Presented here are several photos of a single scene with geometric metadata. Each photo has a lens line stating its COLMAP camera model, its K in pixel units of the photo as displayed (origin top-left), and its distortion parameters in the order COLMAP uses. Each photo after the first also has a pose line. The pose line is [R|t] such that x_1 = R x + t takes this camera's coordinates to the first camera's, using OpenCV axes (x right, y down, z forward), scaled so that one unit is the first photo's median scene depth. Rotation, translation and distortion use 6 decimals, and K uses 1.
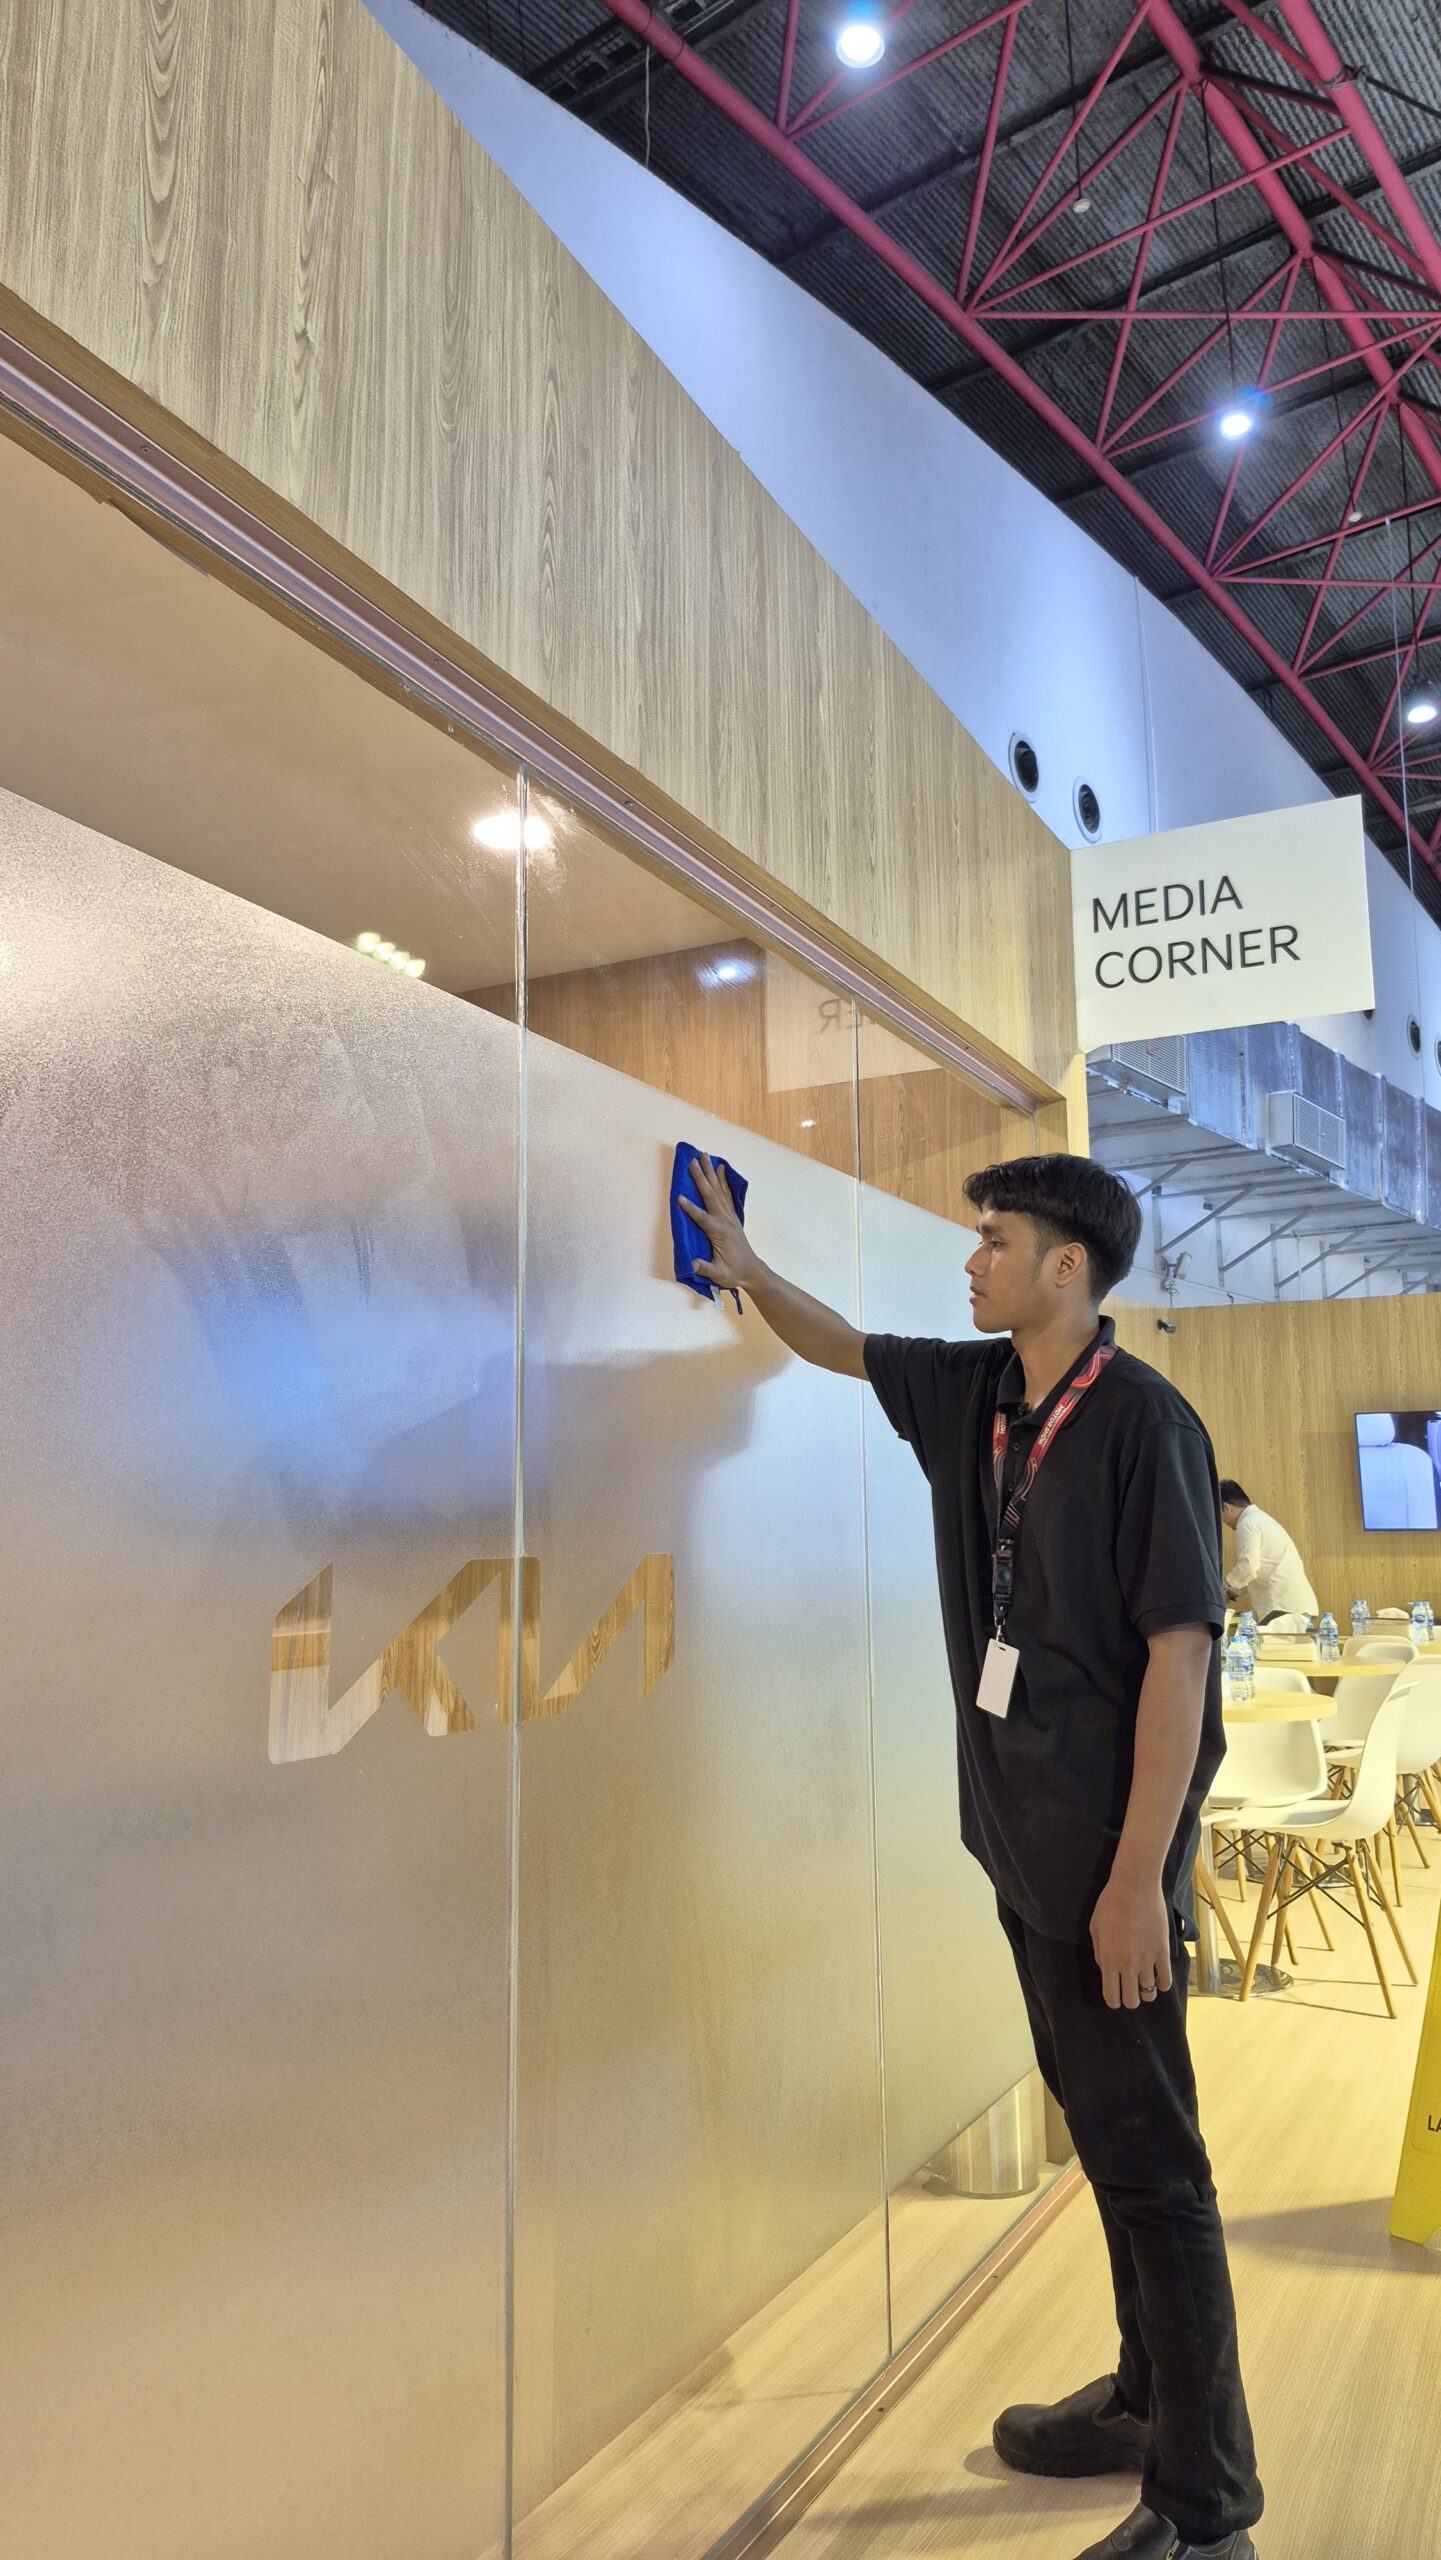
lens RADIAL K [[1656.2, 0, 720.5], [0, 1656.2, 1280.0], [0, 0, 1]] dist [0.100688, -0.113470]
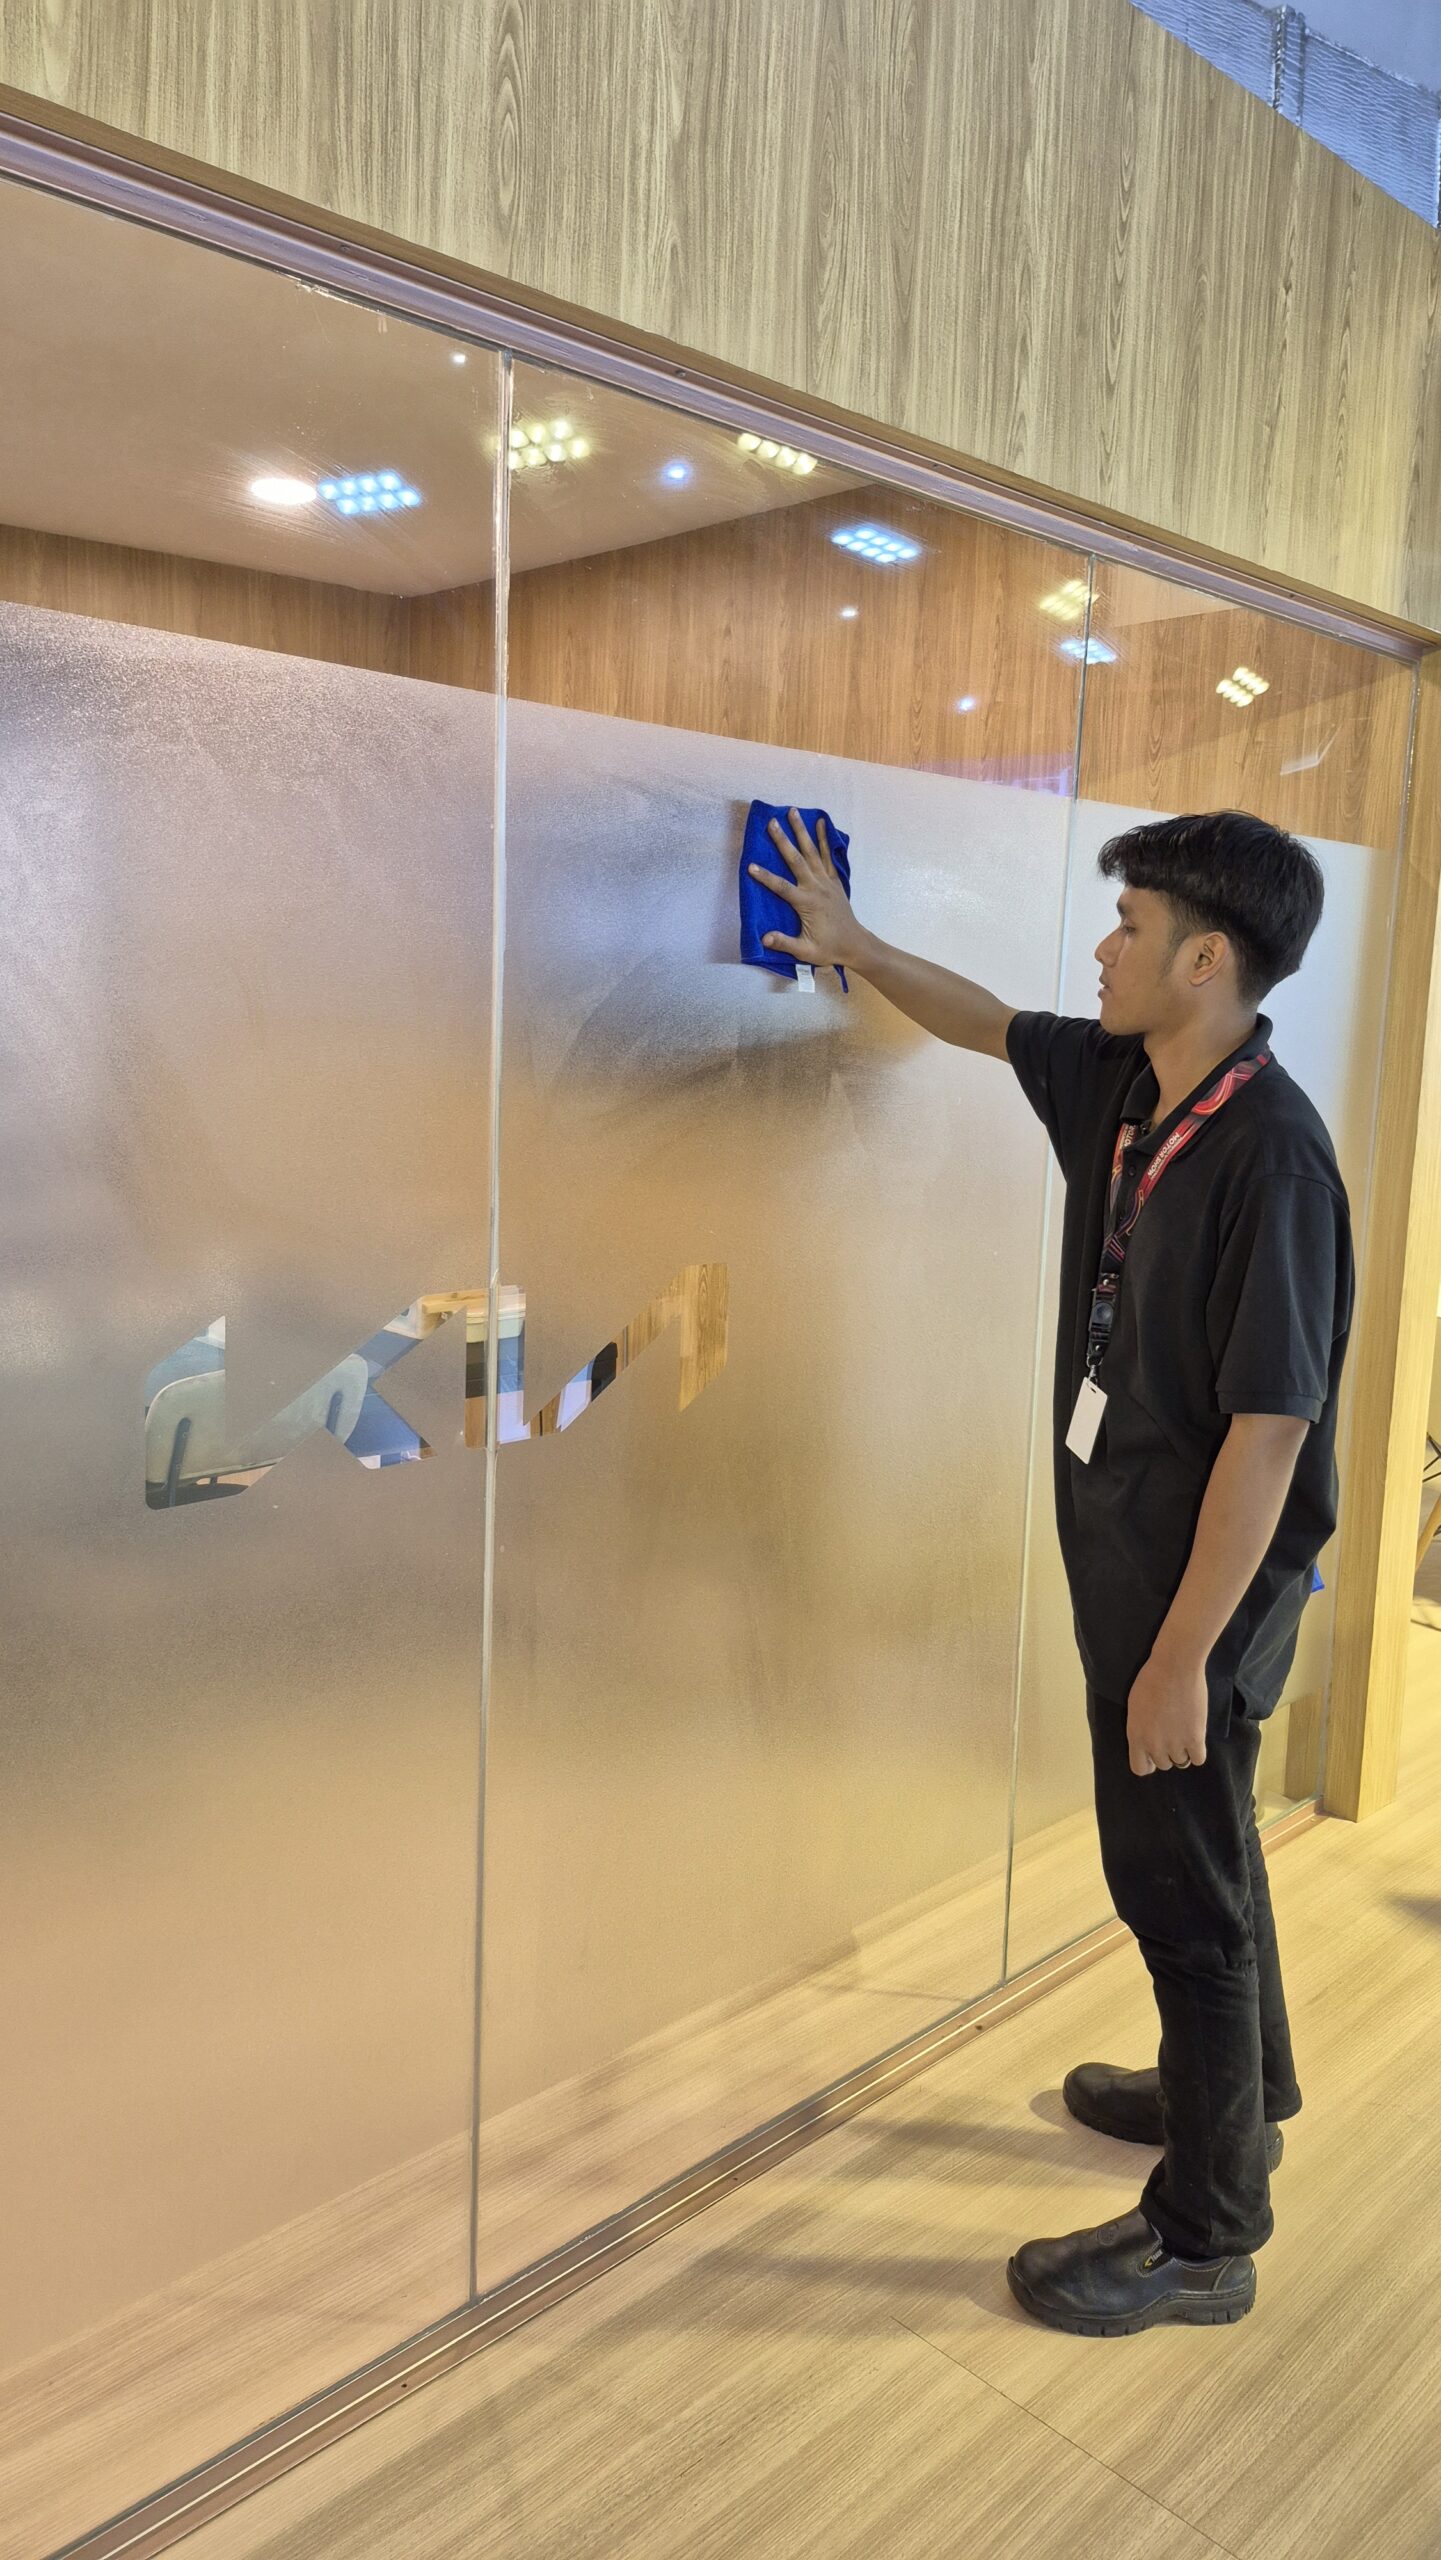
lens RADIAL K [[1700.3, 0, 468.3], [0, 1700.3, 1364.3], [0, 0, 1]] dist [0.050982, -0.049303]
pose [[0.952483, 0.084104, -0.292750, 0.113994], [0.002130, 0.959261, 0.282515, -0.050921], [0.304585, -0.269714, 0.913500, 0.062027]]
